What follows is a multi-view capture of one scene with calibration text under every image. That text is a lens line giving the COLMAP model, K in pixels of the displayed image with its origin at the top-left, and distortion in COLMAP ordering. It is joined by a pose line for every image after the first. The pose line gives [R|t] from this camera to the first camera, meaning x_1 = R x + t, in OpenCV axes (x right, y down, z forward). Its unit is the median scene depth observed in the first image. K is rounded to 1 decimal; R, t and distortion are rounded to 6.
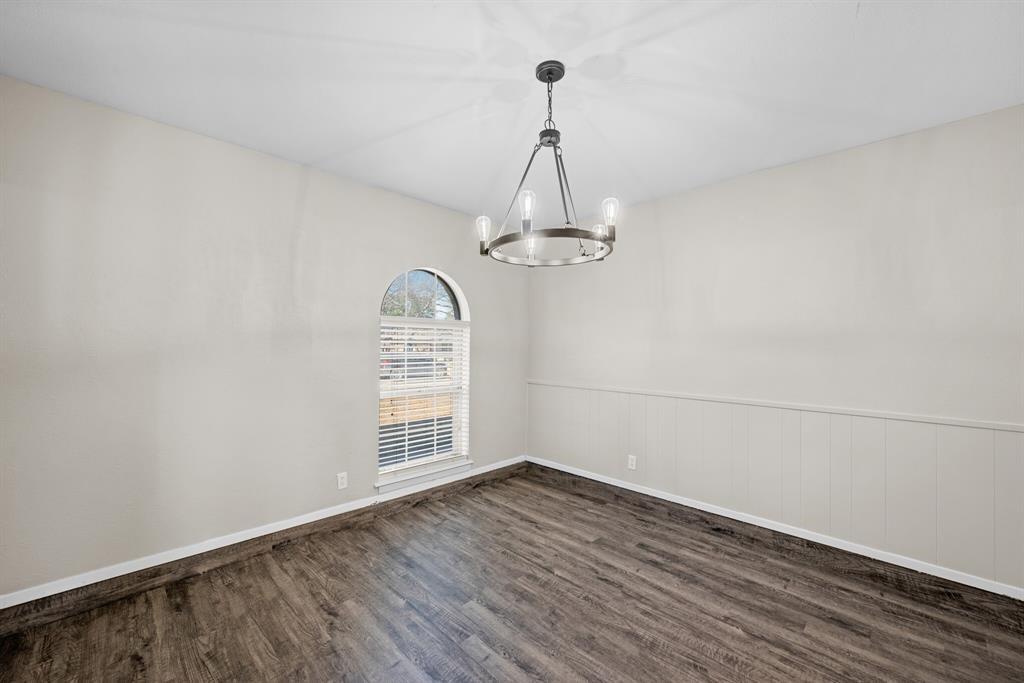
lens RADIAL K [[413.7, 0, 510.9], [0, 413.7, 344.5], [0, 0, 1]] dist [0.001631, 0.000379]
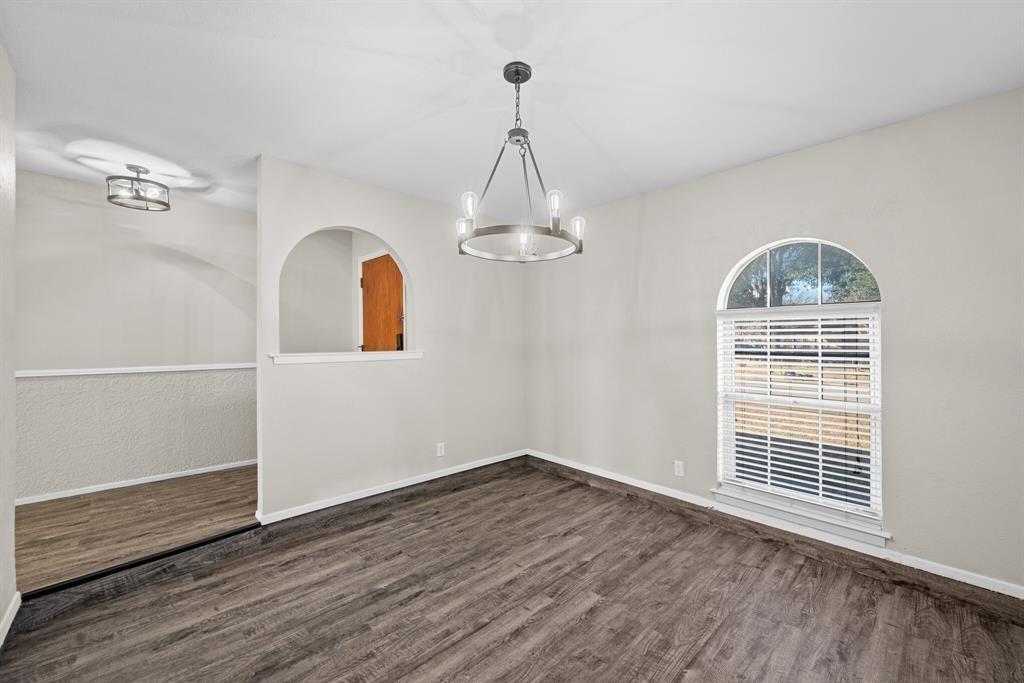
lens RADIAL K [[413.7, 0, 510.9], [0, 413.7, 344.5], [0, 0, 1]] dist [0.001631, 0.000379]
pose [[-0.044353, 0.002213, -0.999013, 0.803697], [-0.001887, 0.999996, 0.002299, 0.010092], [0.999014, 0.001987, -0.044349, 0.733542]]
